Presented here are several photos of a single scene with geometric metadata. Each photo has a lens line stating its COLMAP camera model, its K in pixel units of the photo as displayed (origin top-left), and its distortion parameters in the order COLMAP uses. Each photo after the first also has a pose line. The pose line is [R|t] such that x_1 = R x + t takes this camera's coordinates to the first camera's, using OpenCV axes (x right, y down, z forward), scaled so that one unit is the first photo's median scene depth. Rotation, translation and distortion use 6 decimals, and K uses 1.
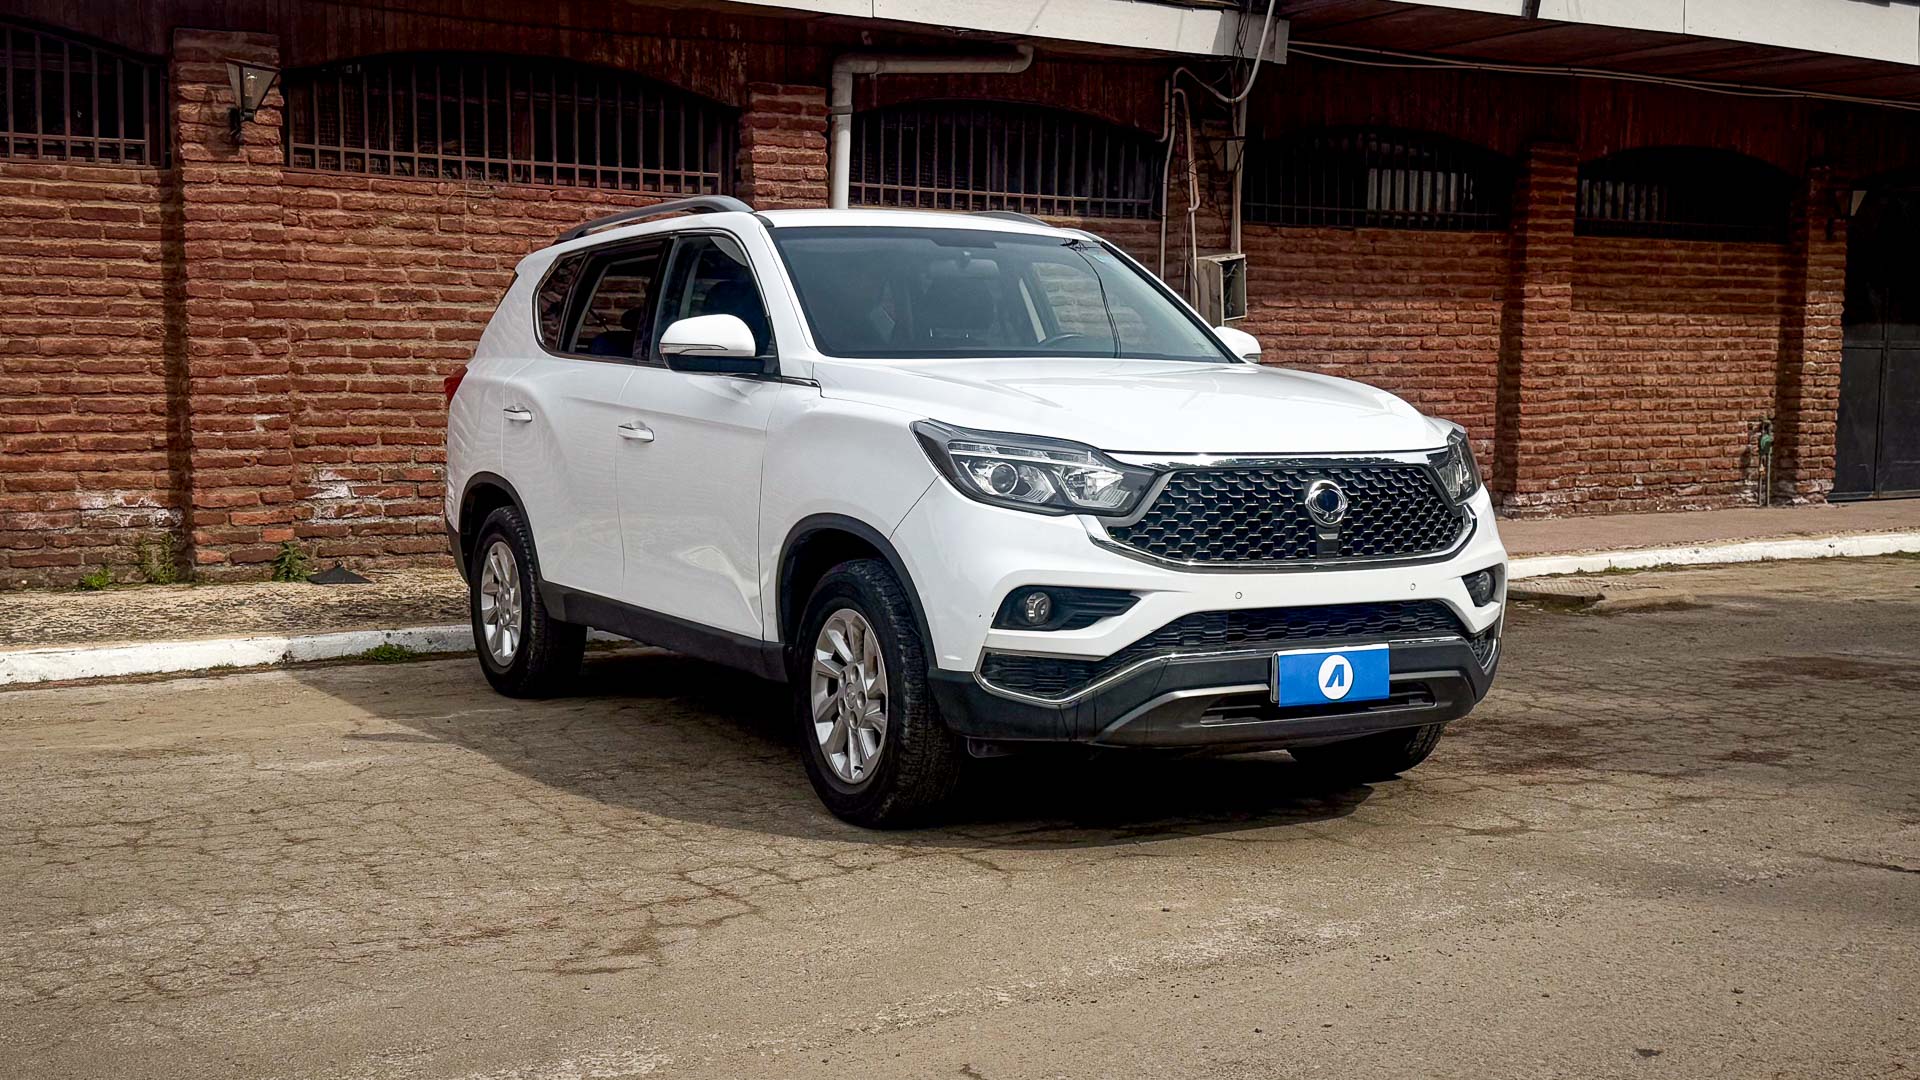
lens RADIAL K [[2213.9, 0, 962.0], [0, 2213.9, 565.2], [0, 0, 1]] dist [0.215575, -0.535110]
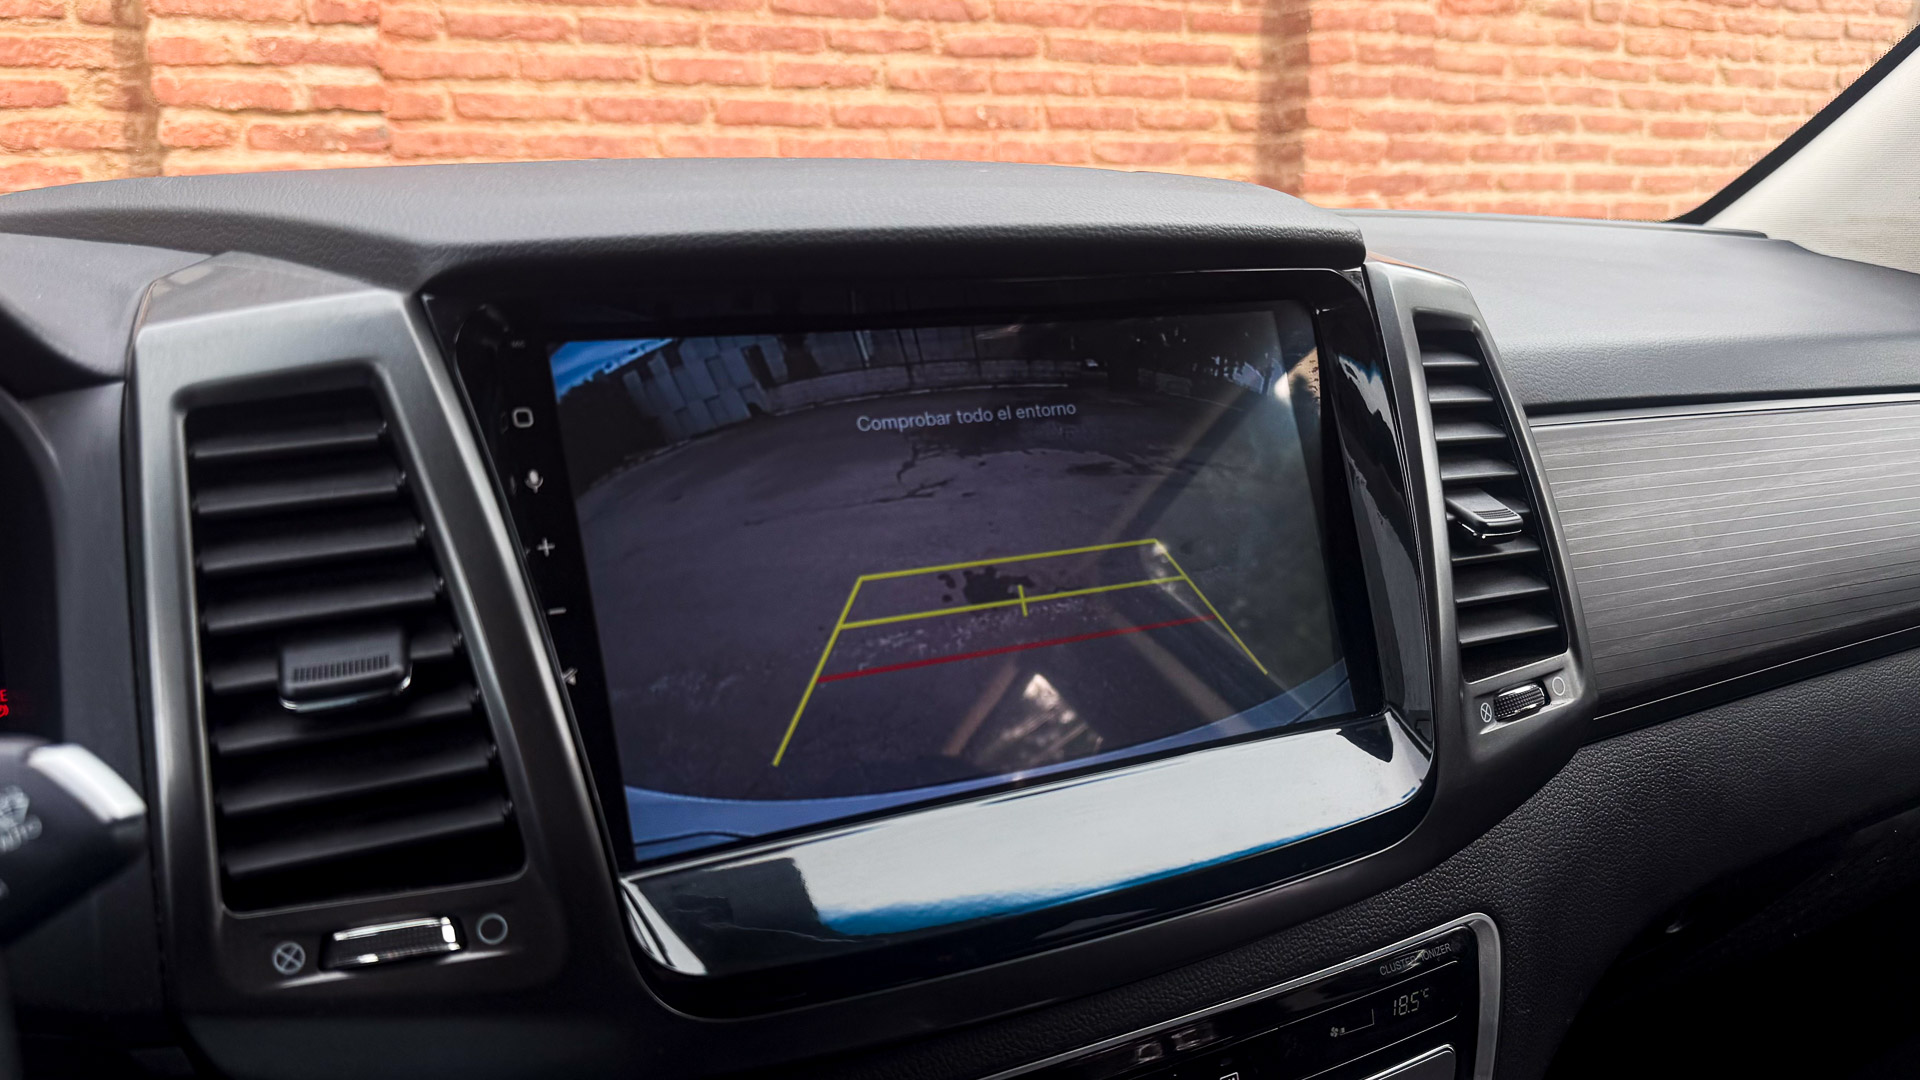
lens RADIAL K [[1526.7, 0, 965.2], [0, 1526.7, 606.0], [0, 0, 1]] dist [0.025588, -0.075707]
pose [[0.991913, 0.017531, -0.125699, -0.381473], [0.002644, 0.987344, 0.158572, -0.055535], [0.126888, -0.157622, 0.979313, 0.553037]]
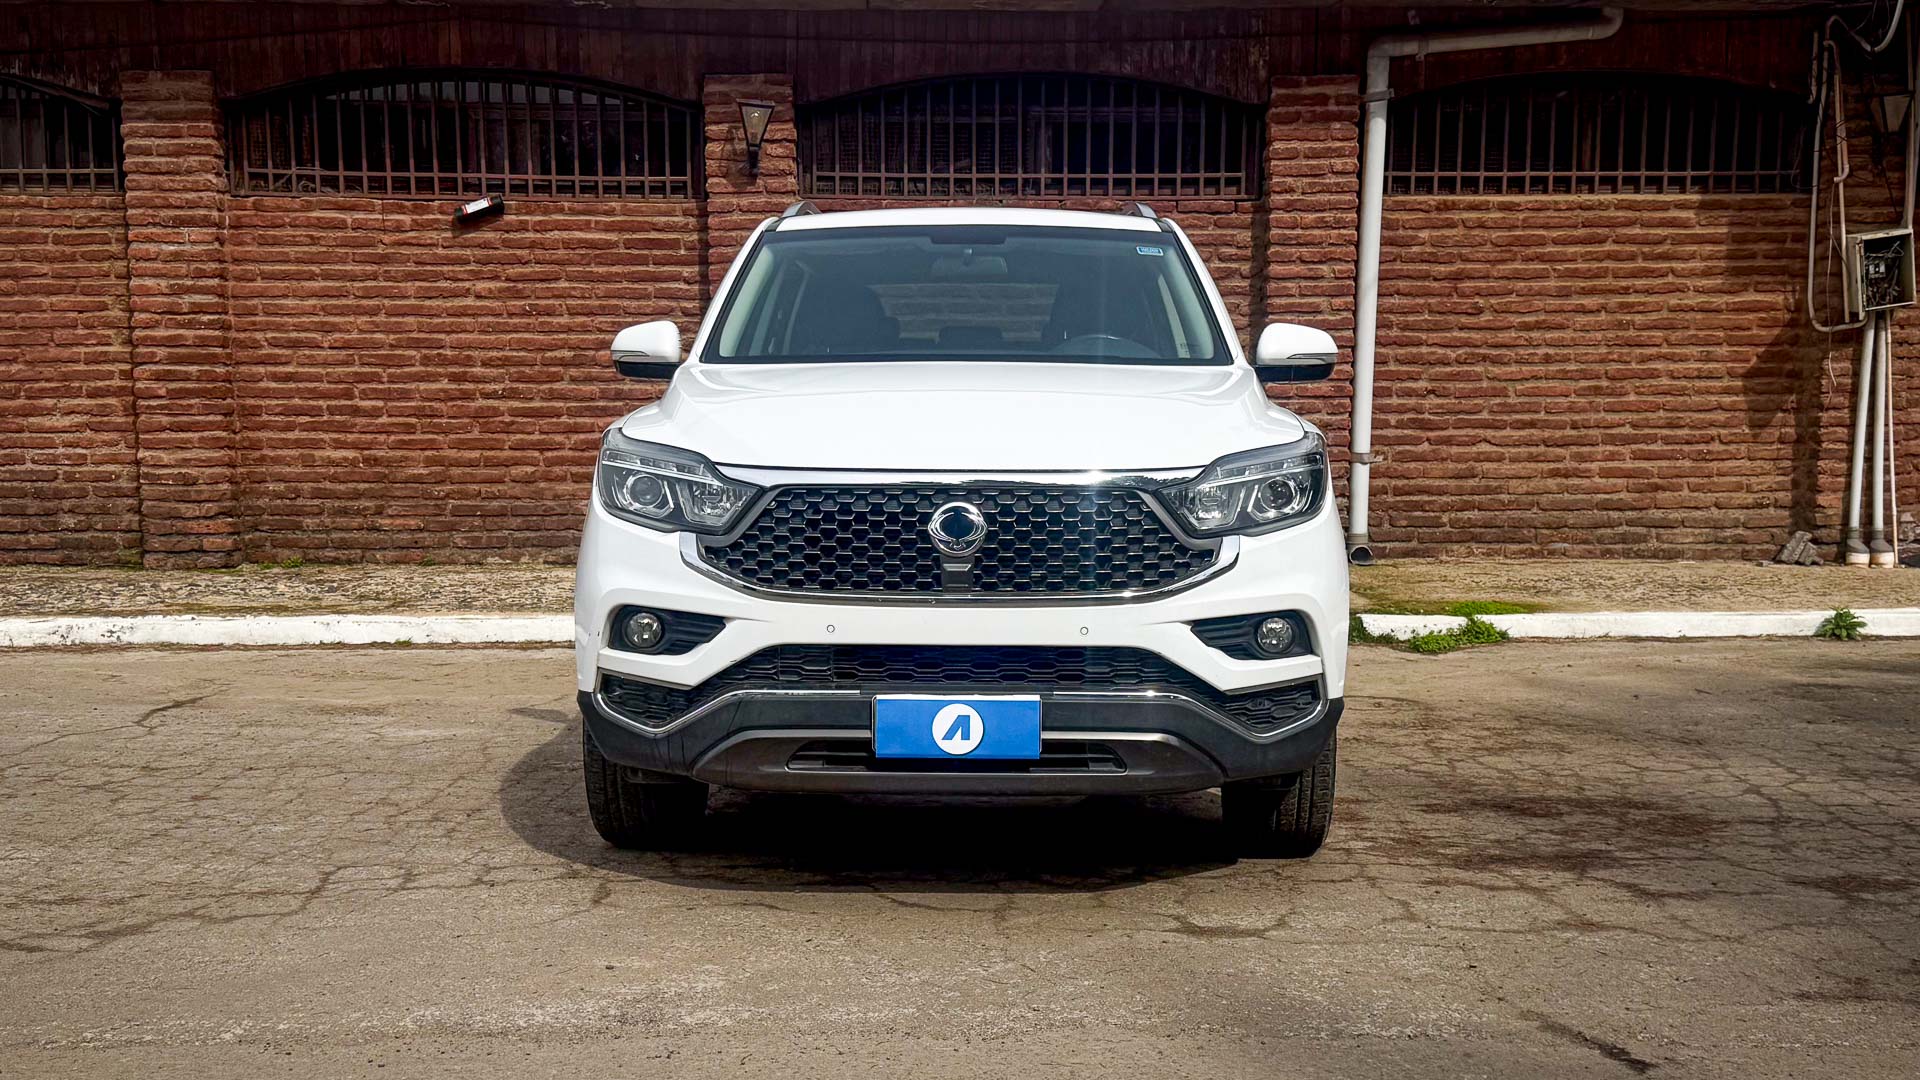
lens RADIAL K [[2075.8, 0, 934.1], [0, 2075.8, 583.4], [0, 0, 1]] dist [0.209429, -0.508443]
pose [[0.851633, 0.047581, -0.521975, 0.308477], [-0.040490, 0.998867, 0.024991, -0.014049], [0.522573, -0.000148, 0.852595, 0.160945]]
